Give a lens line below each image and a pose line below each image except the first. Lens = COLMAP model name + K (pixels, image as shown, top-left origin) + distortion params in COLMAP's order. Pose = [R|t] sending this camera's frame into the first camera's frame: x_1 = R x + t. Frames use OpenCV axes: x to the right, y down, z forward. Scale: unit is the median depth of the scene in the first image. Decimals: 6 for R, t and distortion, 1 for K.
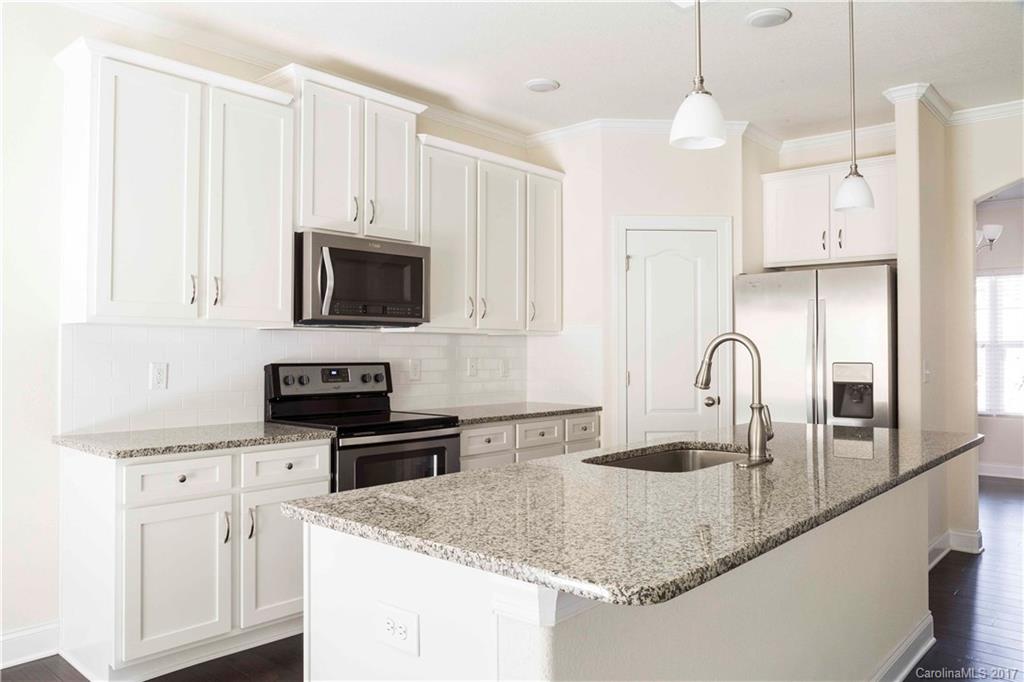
lens RADIAL K [[751.6, 0, 511.3], [0, 751.6, 340.3], [0, 0, 1]] dist [-0.025287, 0.005227]
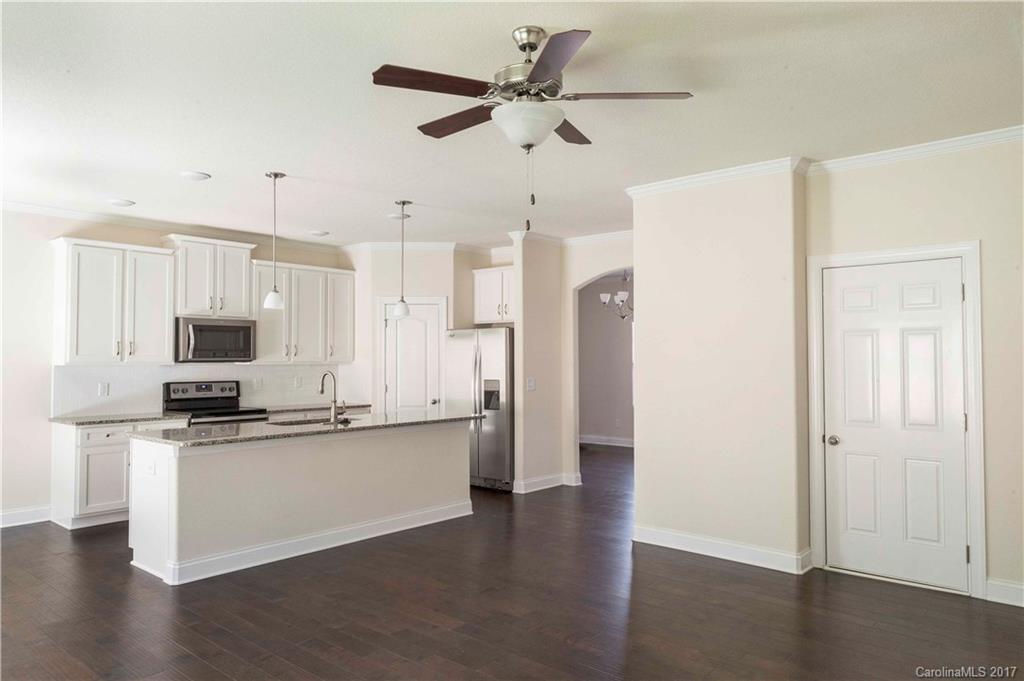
lens RADIAL K [[685.4, 0, 512.3], [0, 685.4, 341.4], [0, 0, 1]] dist [0.004381, 0.002058]
pose [[0.999703, -0.003039, 0.024183, 0.534608], [0.003379, 0.999896, -0.014019, -0.046989], [-0.024138, 0.014097, 0.999609, -0.806206]]
